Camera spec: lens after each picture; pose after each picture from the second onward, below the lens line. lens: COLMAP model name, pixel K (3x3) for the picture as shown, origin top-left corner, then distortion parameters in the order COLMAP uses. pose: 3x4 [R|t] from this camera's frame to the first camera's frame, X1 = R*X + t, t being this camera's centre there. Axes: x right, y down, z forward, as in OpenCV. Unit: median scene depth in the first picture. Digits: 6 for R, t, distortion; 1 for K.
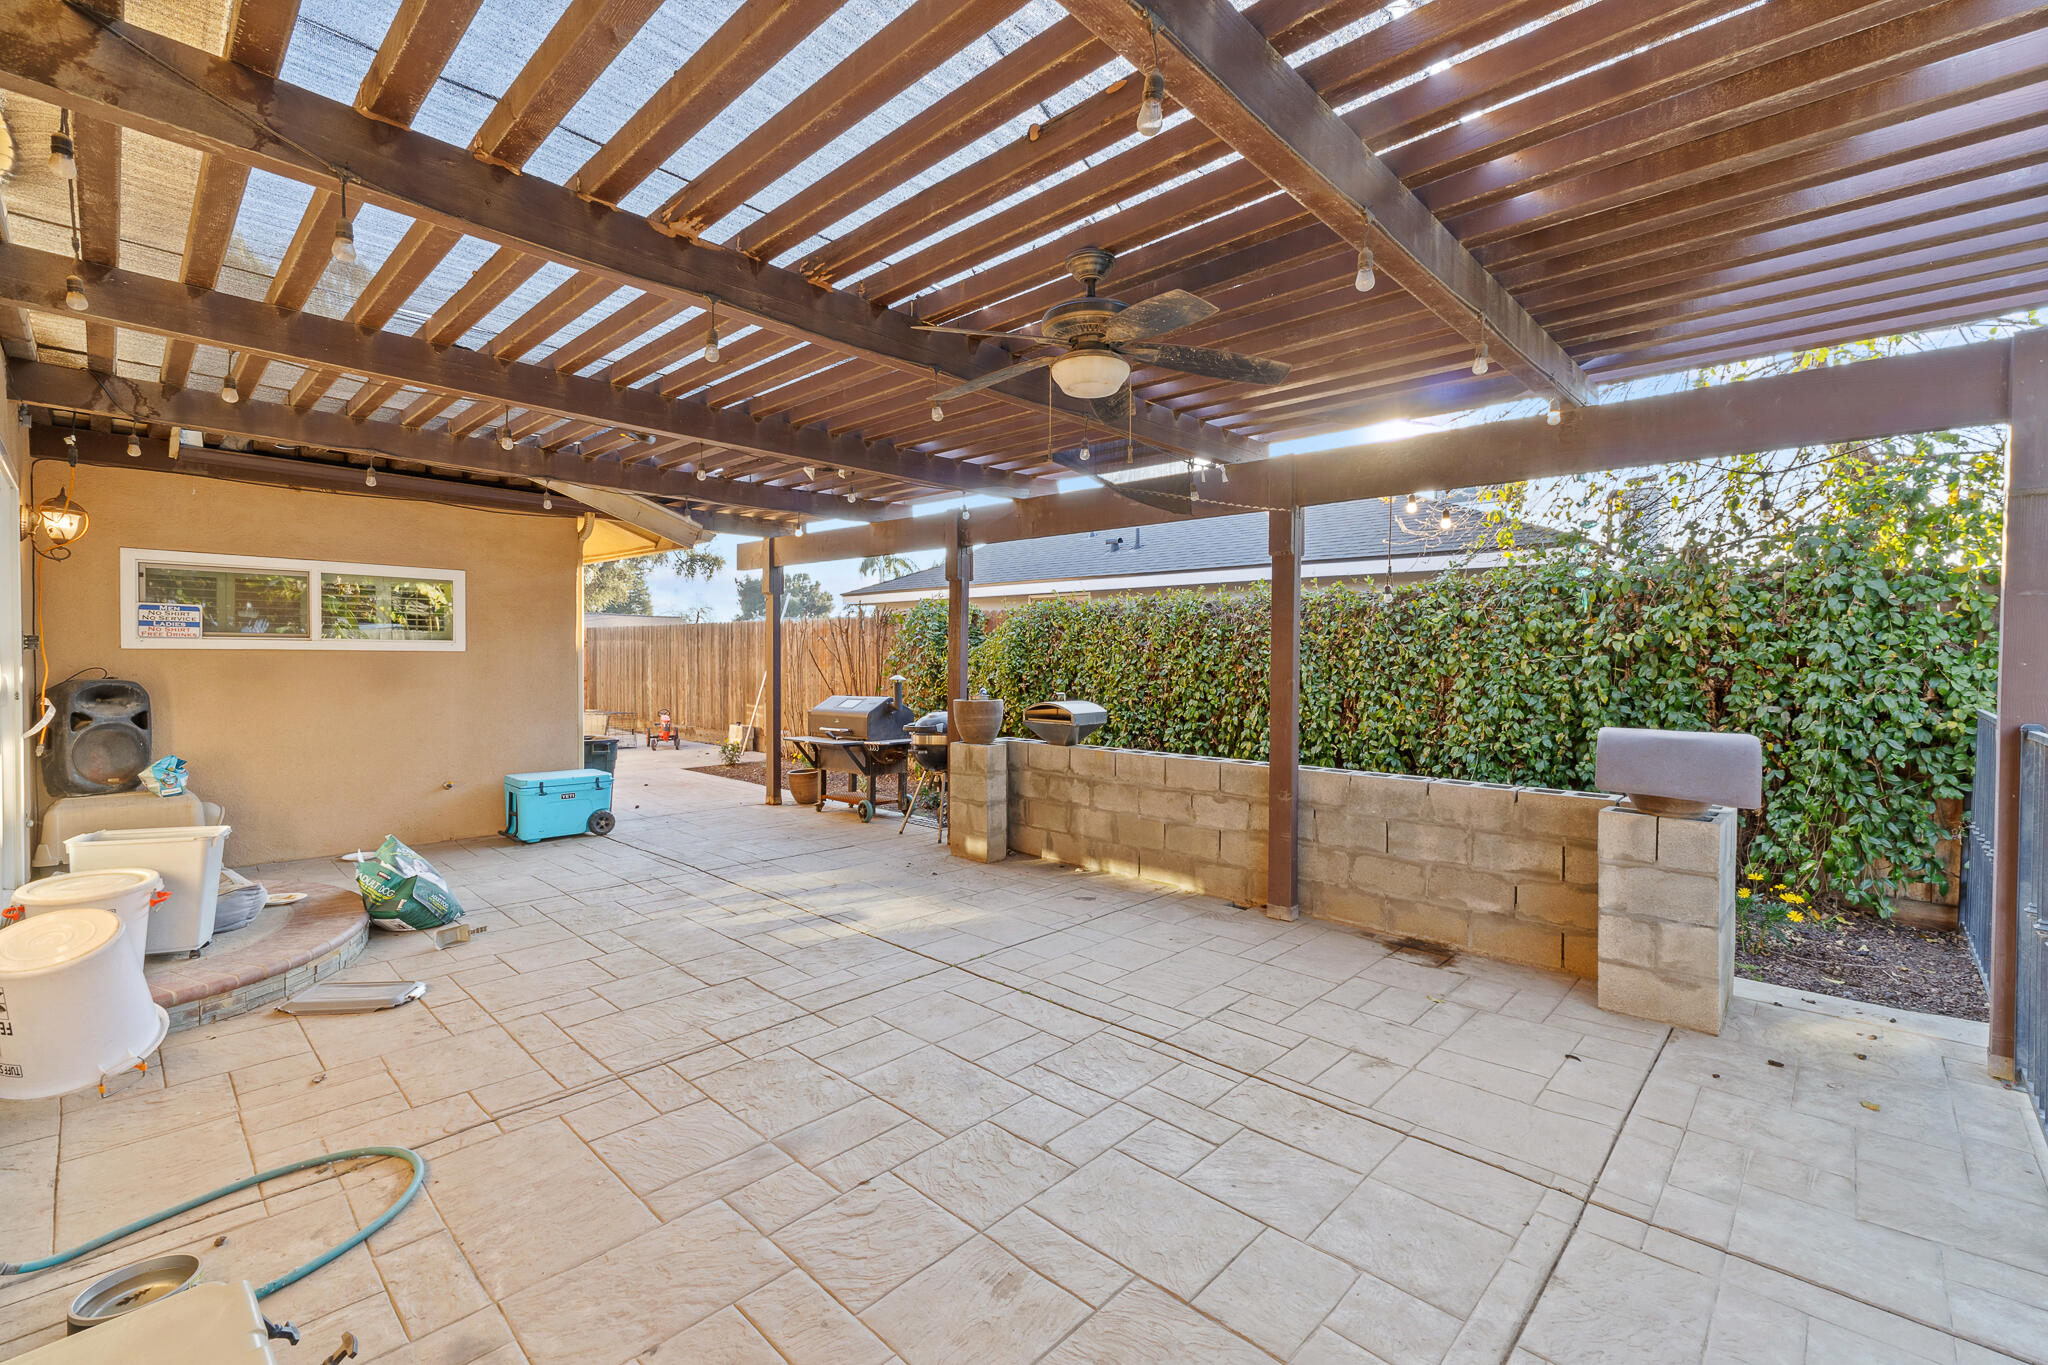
lens RADIAL K [[873.8, 0, 1021.7], [0, 873.8, 670.3], [0, 0, 1]] dist [0.010349, -0.000597]
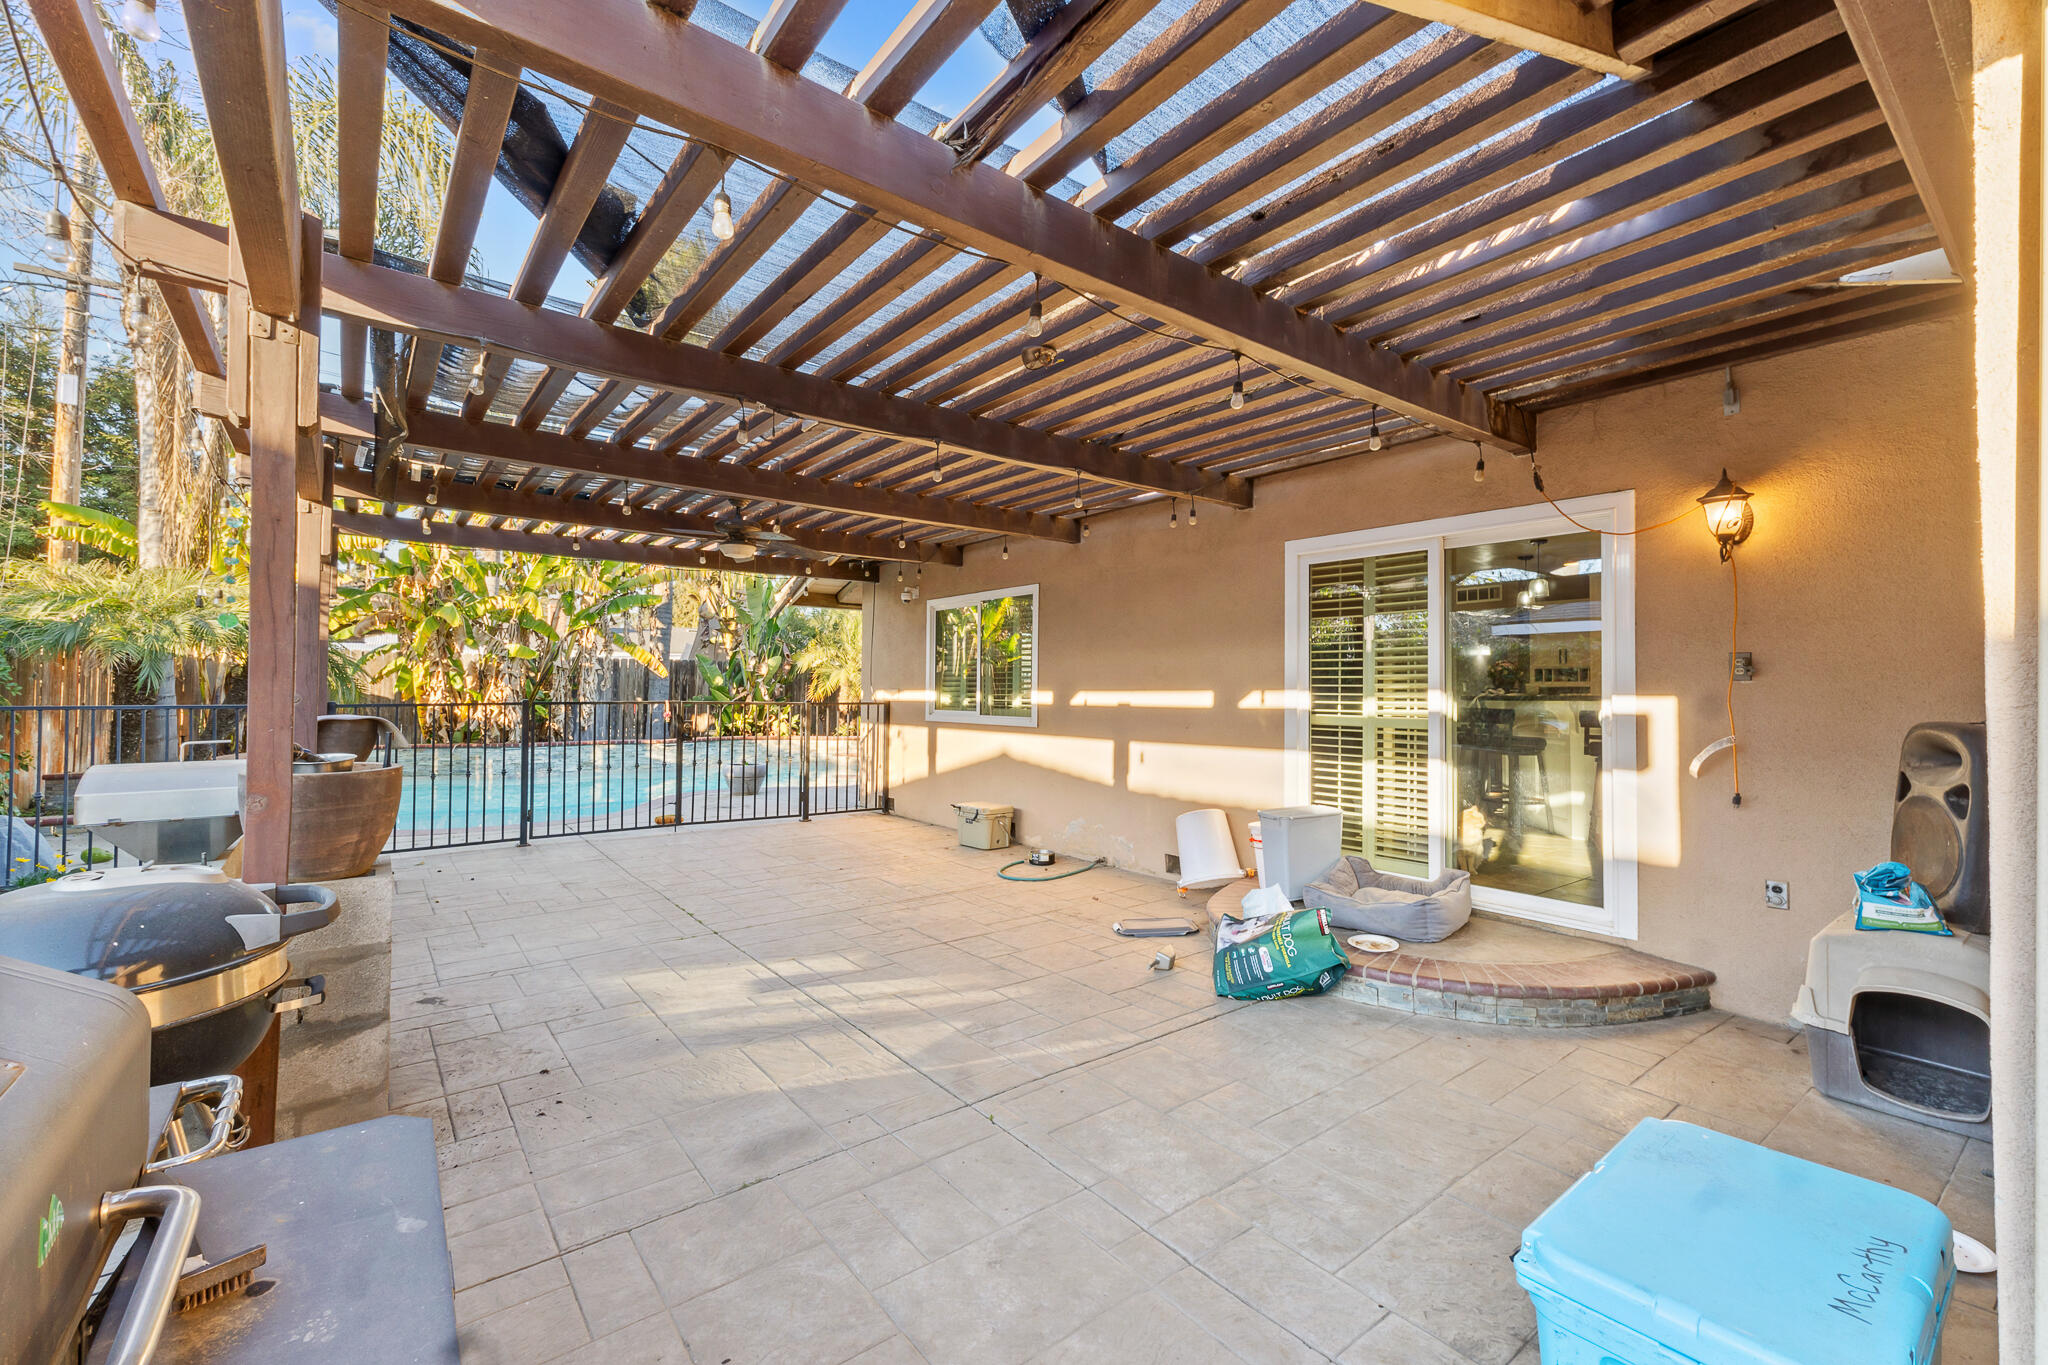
lens RADIAL K [[873.8, 0, 1030.7], [0, 873.8, 673.0], [0, 0, 1]] dist [0.010349, -0.000597]
pose [[-0.988655, 0.000815, 0.150205, -0.568476], [0.003286, 0.999863, 0.016200, -0.023065], [-0.150171, 0.016510, -0.988522, 1.771024]]
